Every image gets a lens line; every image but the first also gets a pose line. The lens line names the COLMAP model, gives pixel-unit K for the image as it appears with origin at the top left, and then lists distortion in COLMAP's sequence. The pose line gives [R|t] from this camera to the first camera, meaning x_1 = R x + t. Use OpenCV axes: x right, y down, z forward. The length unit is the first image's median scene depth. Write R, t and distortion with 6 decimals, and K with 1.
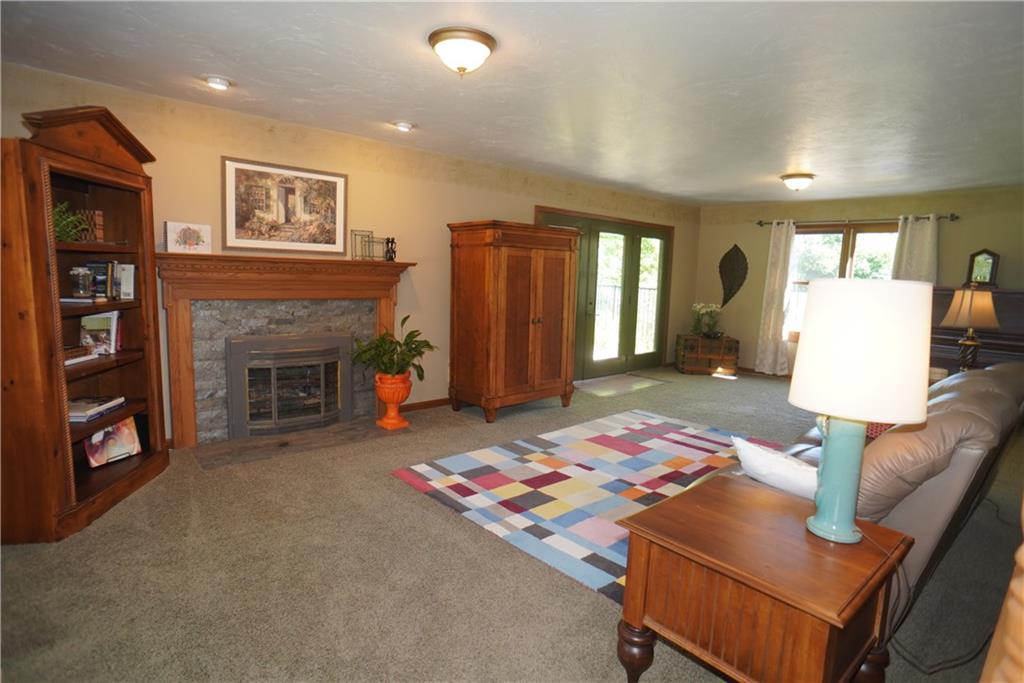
lens RADIAL K [[536.5, 0, 513.7], [0, 536.5, 337.7], [0, 0, 1]] dist [-0.042324, 0.007218]
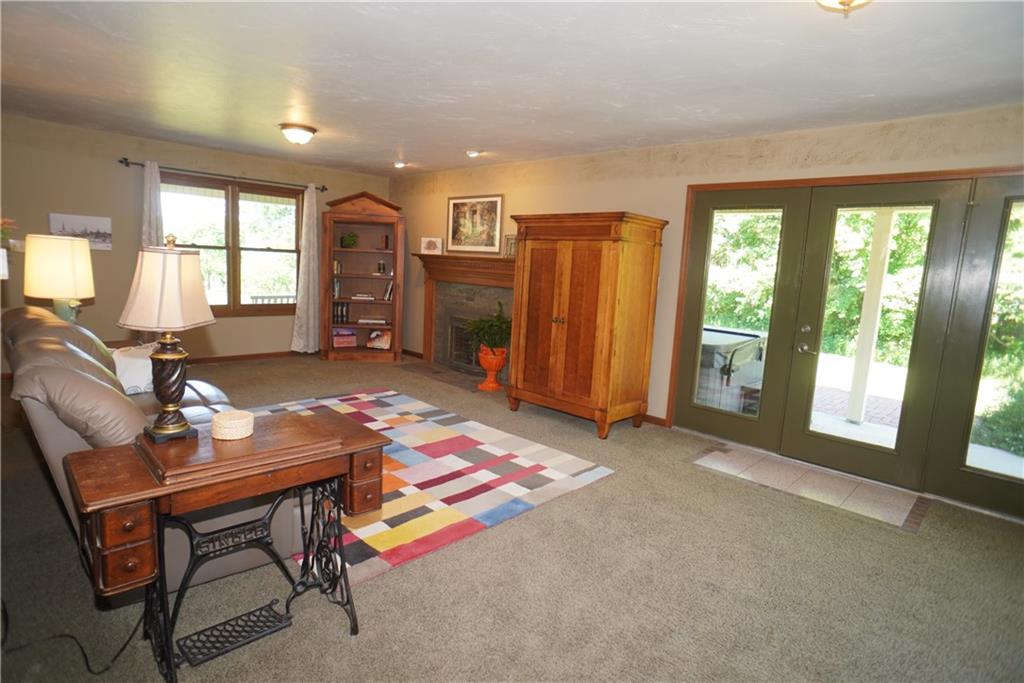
lens RADIAL K [[536.5, 0, 515.1], [0, 536.5, 343.3], [0, 0, 1]] dist [-0.042324, 0.007218]
pose [[0.062851, 0.117104, -0.991129, 1.083833], [-0.179062, 0.978301, 0.104234, -0.086893], [0.981828, 0.170923, 0.082456, 1.002842]]
